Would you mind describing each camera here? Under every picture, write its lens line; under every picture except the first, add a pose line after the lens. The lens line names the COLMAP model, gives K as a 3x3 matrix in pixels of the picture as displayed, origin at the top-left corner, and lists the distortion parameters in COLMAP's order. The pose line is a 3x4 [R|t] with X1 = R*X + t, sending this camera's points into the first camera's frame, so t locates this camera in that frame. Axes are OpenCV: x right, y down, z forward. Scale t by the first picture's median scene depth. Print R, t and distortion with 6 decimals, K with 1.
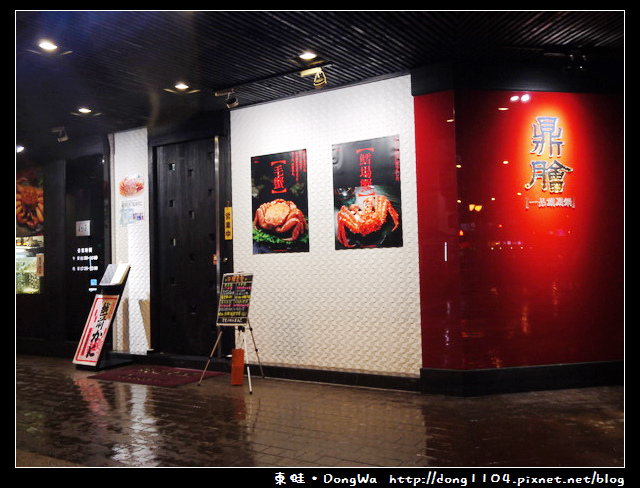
lens RADIAL K [[699.1, 0, 320.0], [0, 699.1, 244.0], [0, 0, 1]] dist [0.002030, 0.000281]
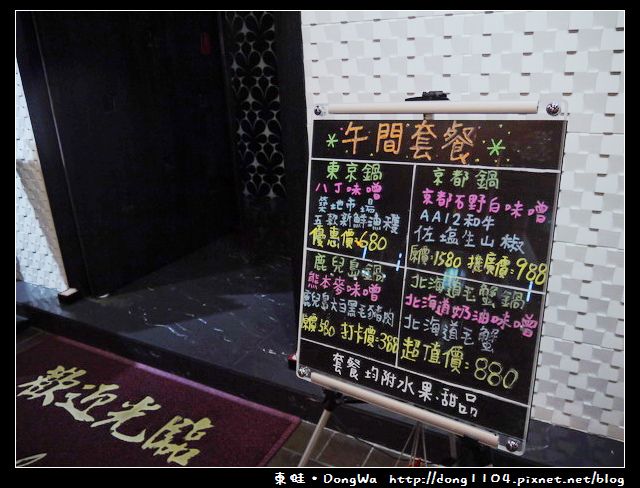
lens RADIAL K [[536.9, 0, 320.0], [0, 536.9, 244.0], [0, 0, 1]] dist [-0.010013, 0.007825]
pose [[0.995551, -0.053386, 0.077642, -0.152763], [0.021785, 0.932093, 0.361564, 0.026728], [-0.091672, -0.358264, 0.929109, 0.879031]]
